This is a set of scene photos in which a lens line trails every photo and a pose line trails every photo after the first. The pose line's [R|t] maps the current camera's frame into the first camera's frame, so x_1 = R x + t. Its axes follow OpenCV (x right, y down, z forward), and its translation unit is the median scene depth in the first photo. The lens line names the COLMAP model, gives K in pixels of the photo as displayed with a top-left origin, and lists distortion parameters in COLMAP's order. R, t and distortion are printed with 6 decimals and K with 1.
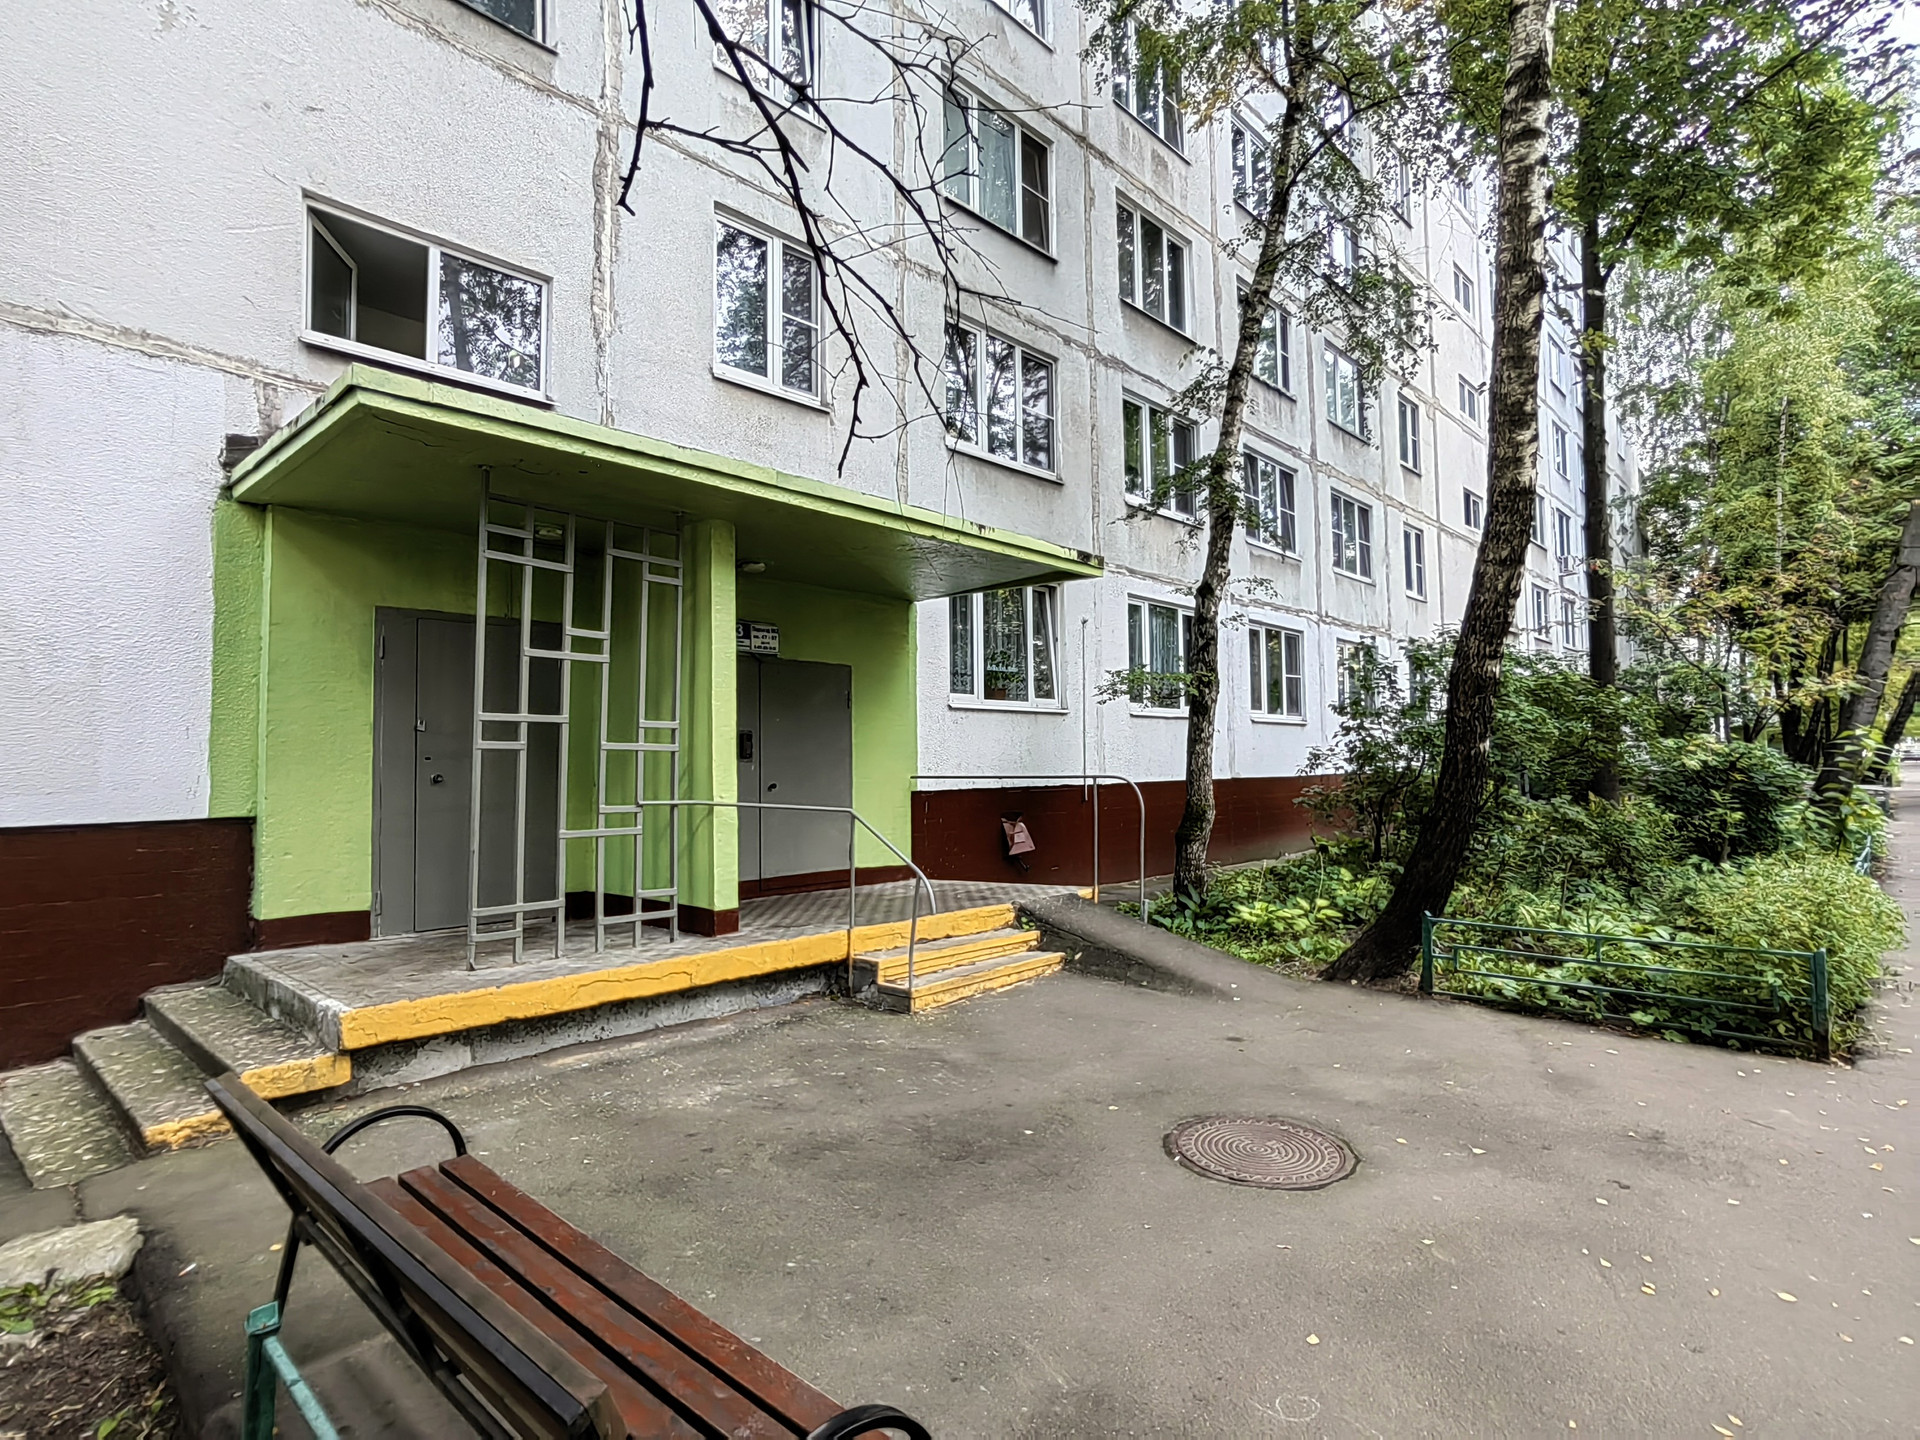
lens RADIAL K [[1024.9, 0, 960.0], [0, 1024.9, 720.0], [0, 0, 1]] dist [-0.041479, 0.043673]
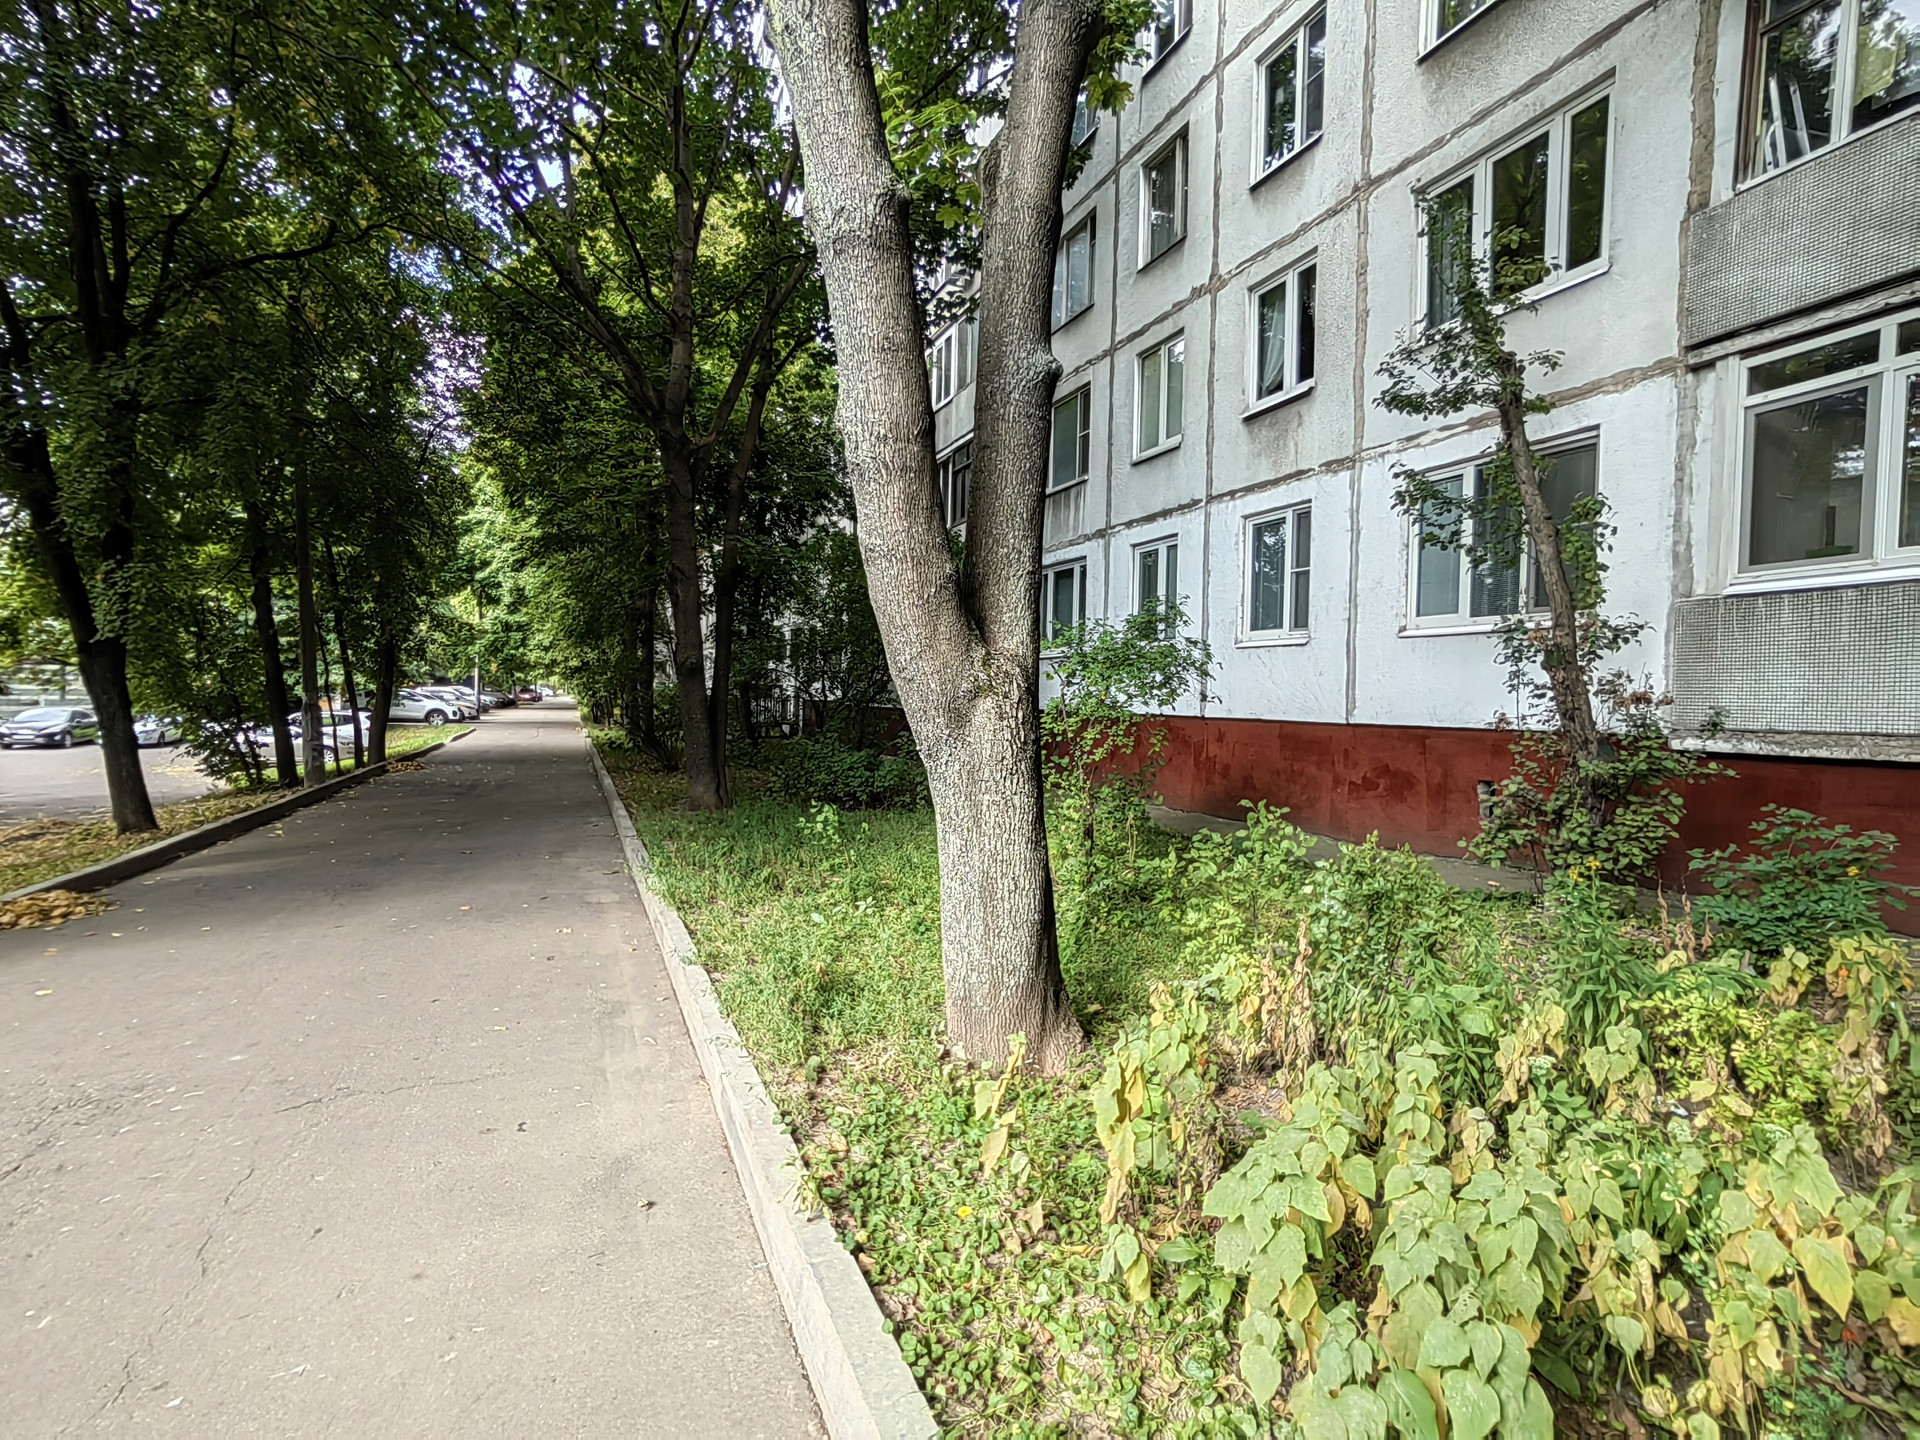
lens RADIAL K [[1024.9, 0, 960.0], [0, 1024.9, 720.0], [0, 0, 1]] dist [-0.041479, 0.043673]
pose [[-0.443806, 0.022653, -0.895837, 1.142762], [0.029488, 0.999508, 0.010666, 0.049990], [0.895638, -0.021683, -0.444256, 1.201728]]
